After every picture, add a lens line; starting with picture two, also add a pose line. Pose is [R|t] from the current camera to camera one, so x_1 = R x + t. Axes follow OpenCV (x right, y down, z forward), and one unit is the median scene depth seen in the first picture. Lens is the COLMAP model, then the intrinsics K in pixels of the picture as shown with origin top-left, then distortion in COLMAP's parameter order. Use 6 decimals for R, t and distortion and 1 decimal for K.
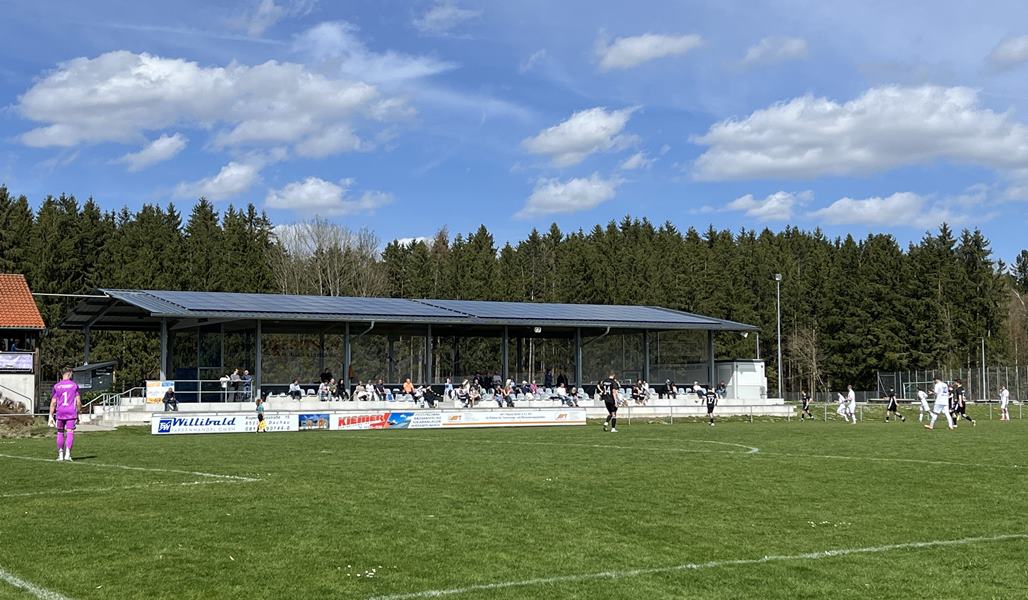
lens RADIAL K [[1365.4, 0, 514.0], [0, 1365.4, 300.0], [0, 0, 1]] dist [0.103988, -0.024216]
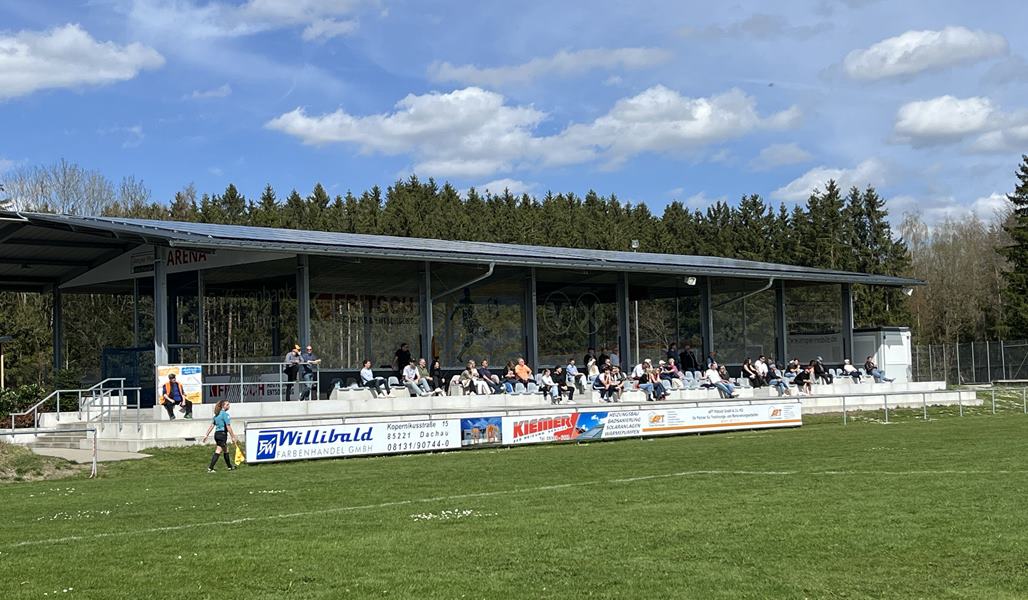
lens RADIAL K [[1476.7, 0, 514.0], [0, 1476.7, 300.0], [0, 0, 1]] dist [0.120404, -0.015367]
pose [[0.971411, -0.006529, 0.237316, -0.266776], [0.004808, 0.999958, 0.007833, 0.028744], [-0.237357, -0.006468, 0.971401, 0.386398]]
